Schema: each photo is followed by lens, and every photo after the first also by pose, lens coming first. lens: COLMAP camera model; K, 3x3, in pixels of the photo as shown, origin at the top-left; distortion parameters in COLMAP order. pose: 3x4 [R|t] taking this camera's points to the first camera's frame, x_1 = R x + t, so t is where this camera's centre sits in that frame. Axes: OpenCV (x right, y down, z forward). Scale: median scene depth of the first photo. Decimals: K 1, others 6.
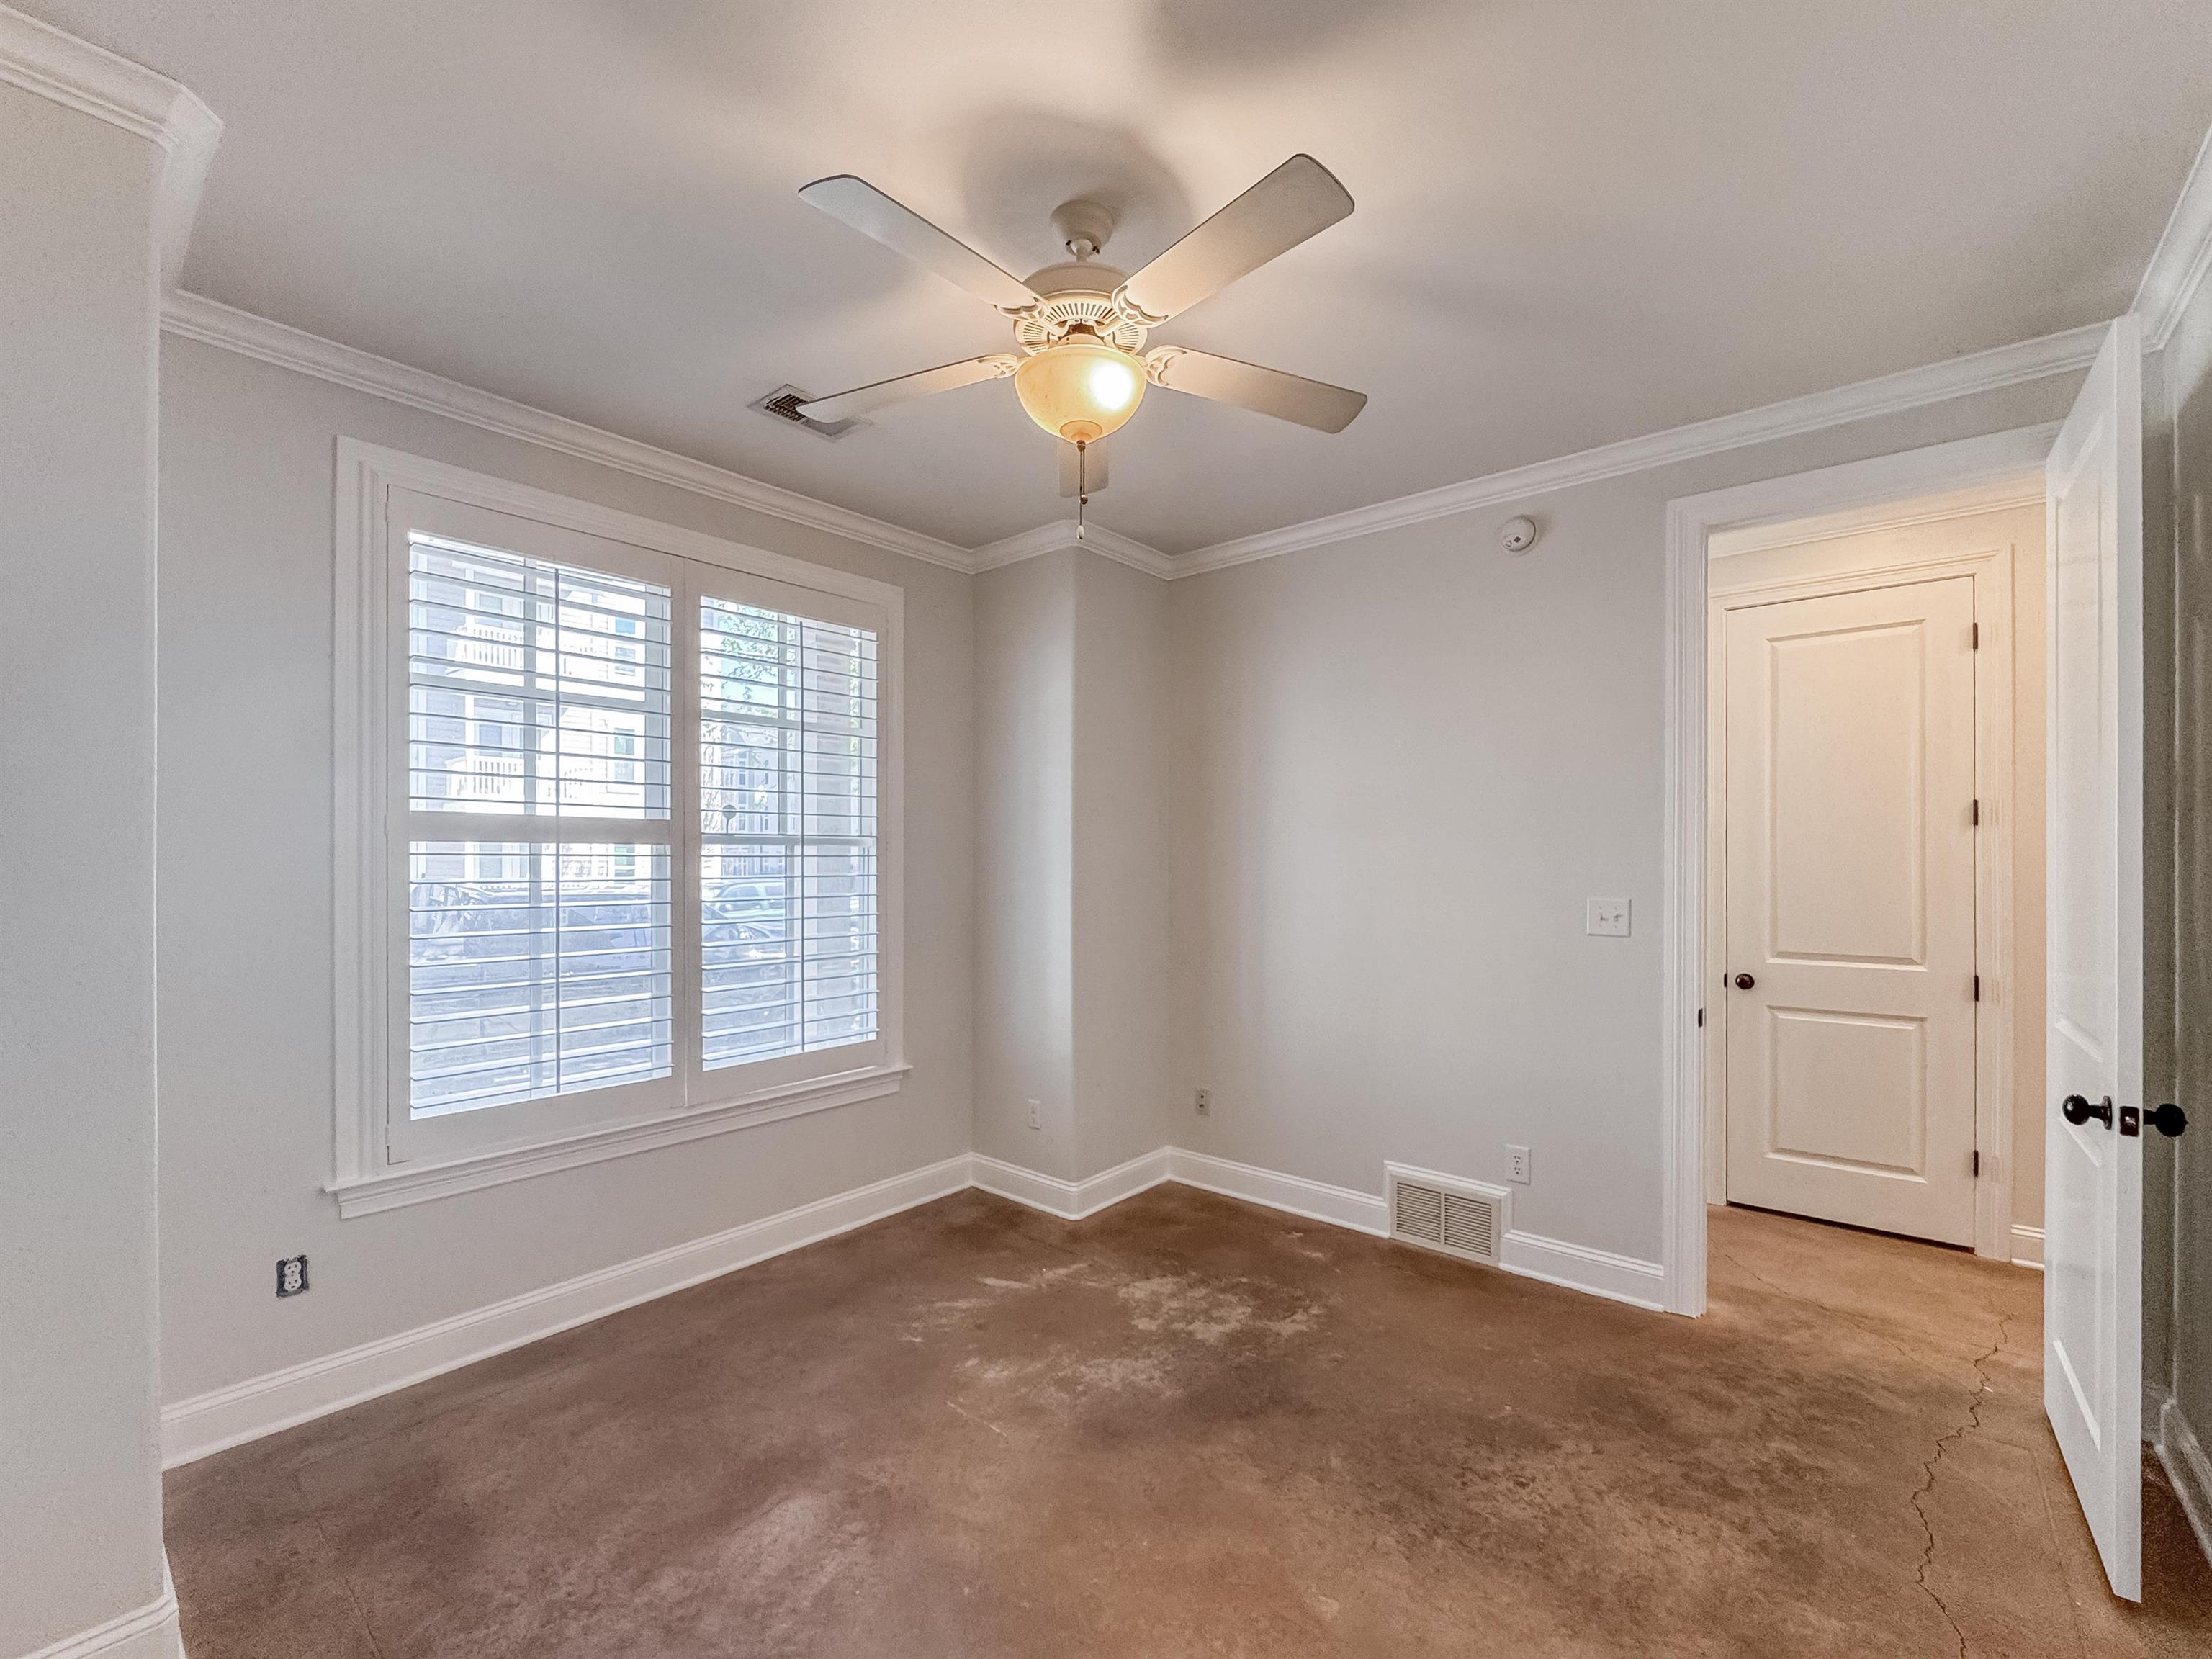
lens RADIAL K [[936.0, 0, 1106.1], [0, 936.0, 859.1], [0, 0, 1]] dist [-0.003175, -0.000606]
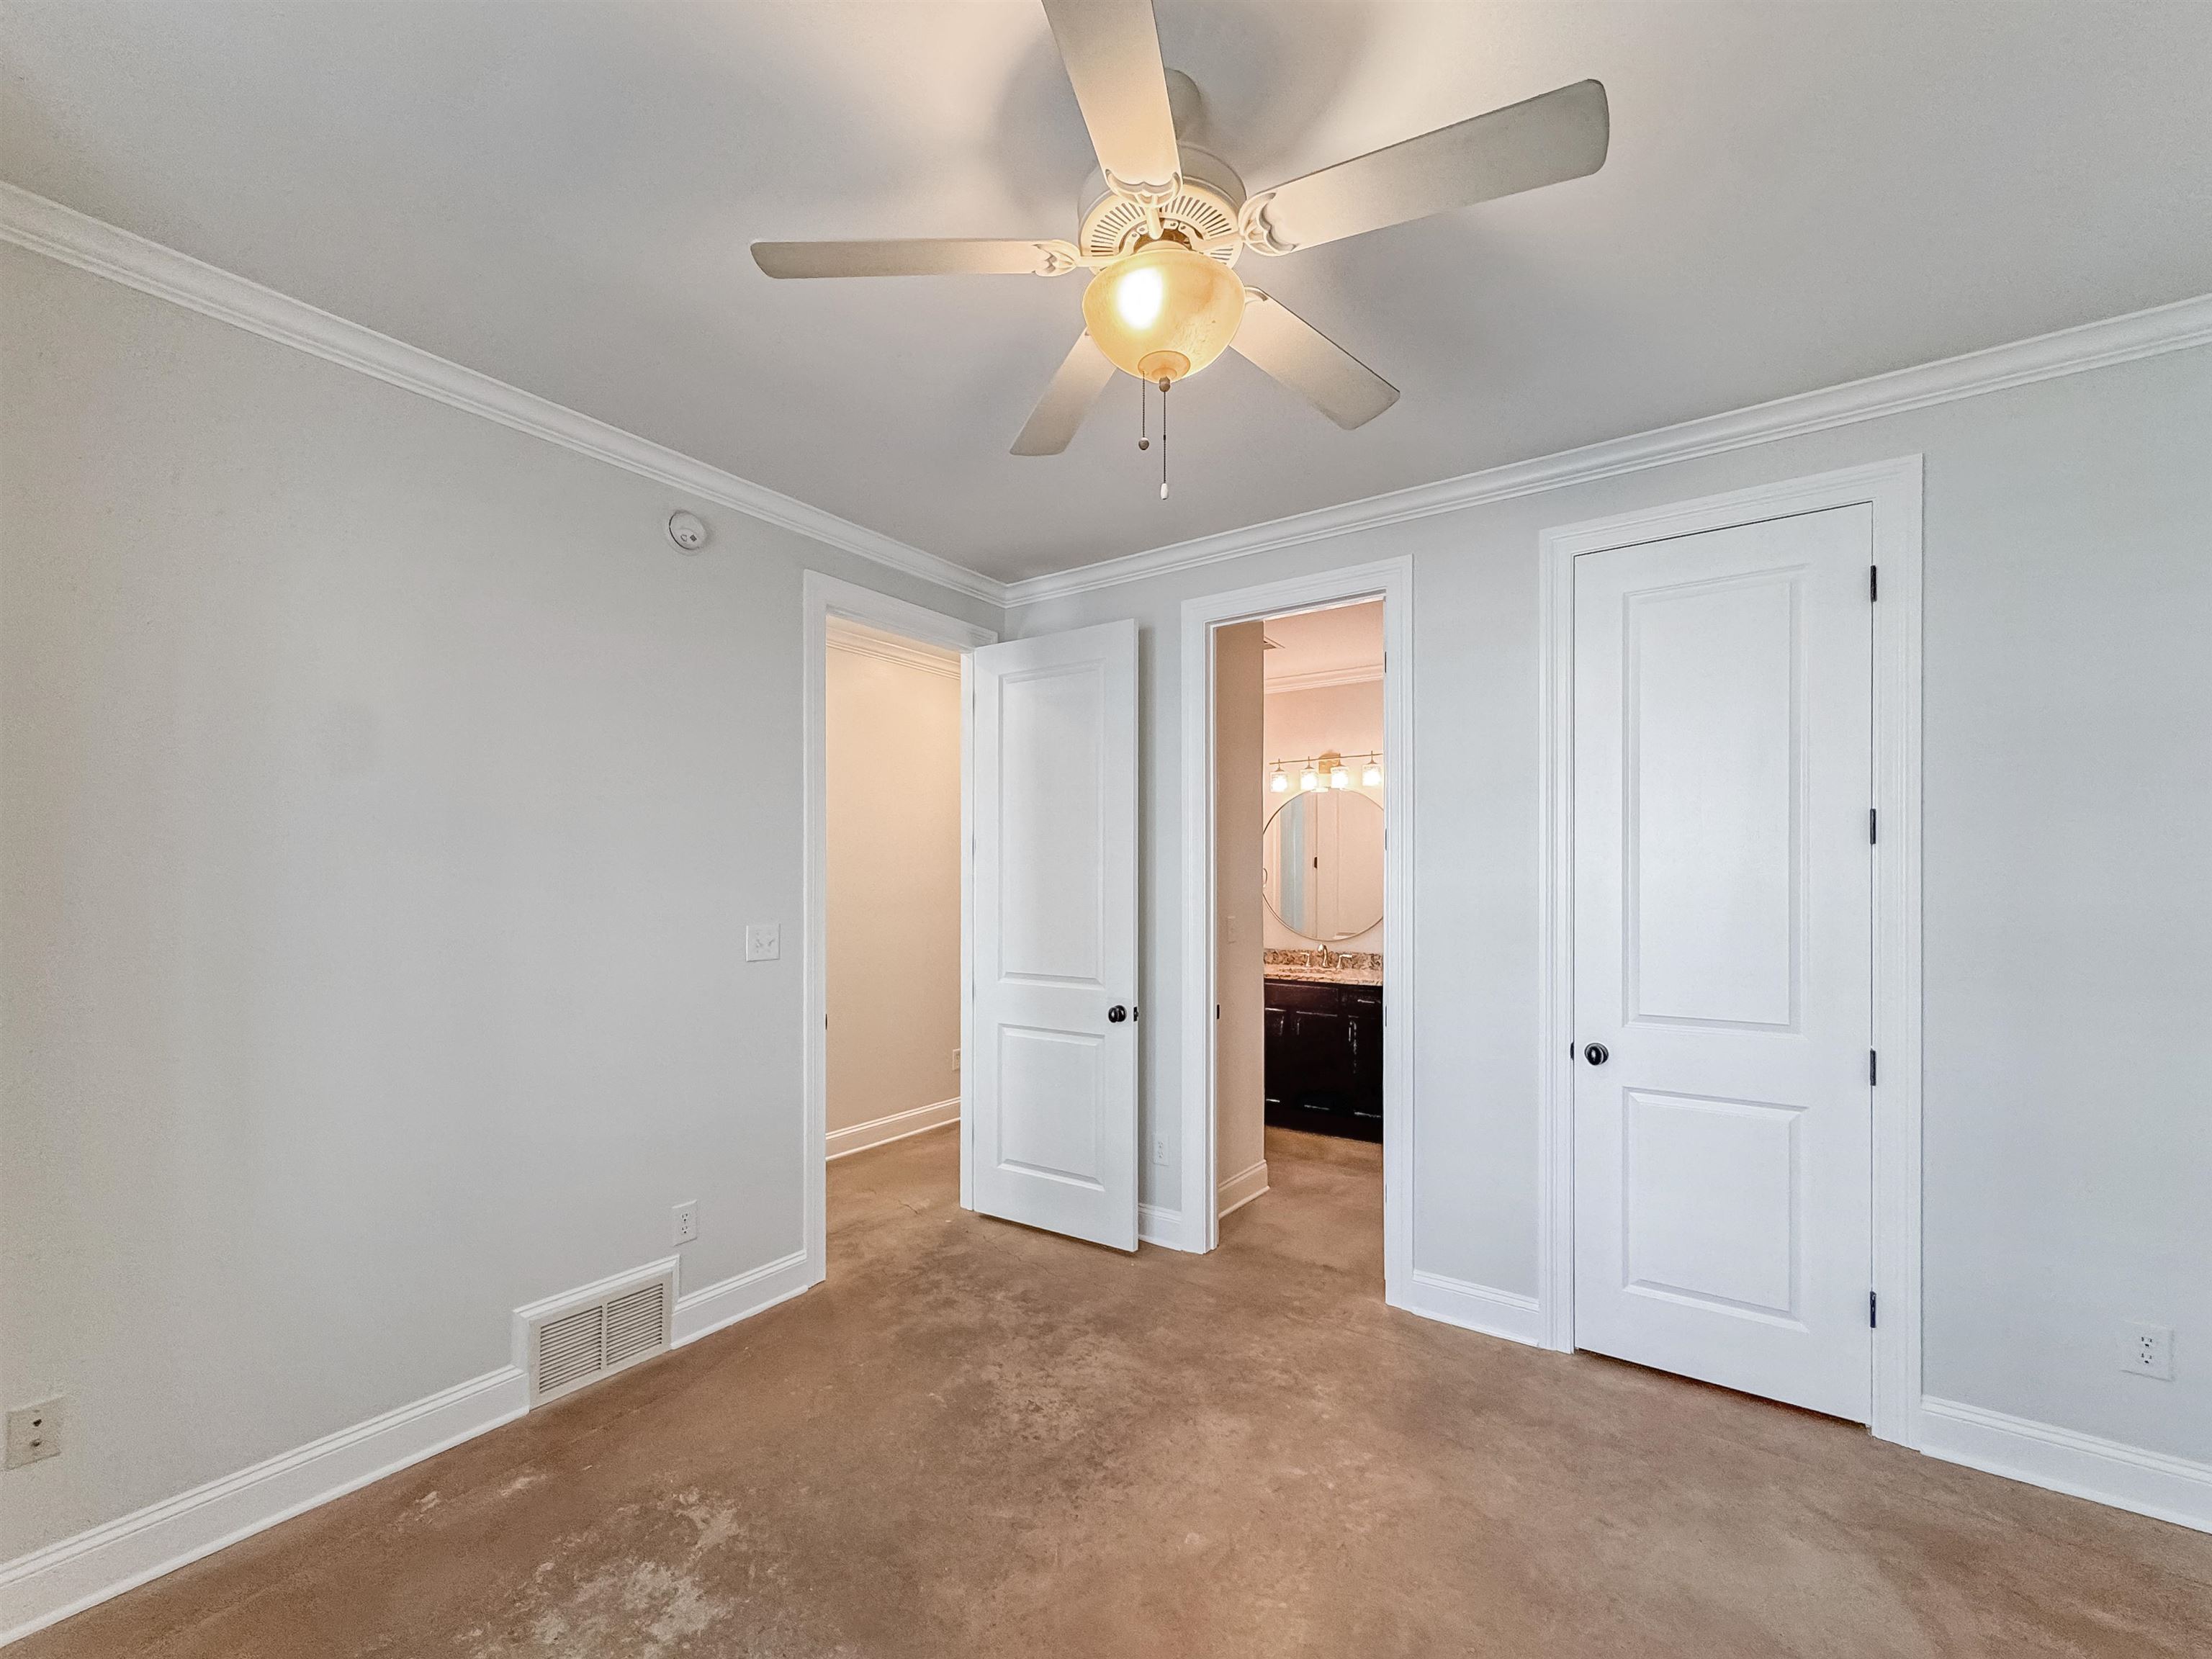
lens RADIAL K [[919.8, 0, 1110.5], [0, 919.8, 883.9], [0, 0, 1]] dist [0.001475, 0.000301]
pose [[-0.097369, 0.000831, 0.995248, -0.541526], [0.000898, 0.999999, -0.000747, -0.001954], [-0.995248, 0.000821, -0.097370, 0.749033]]
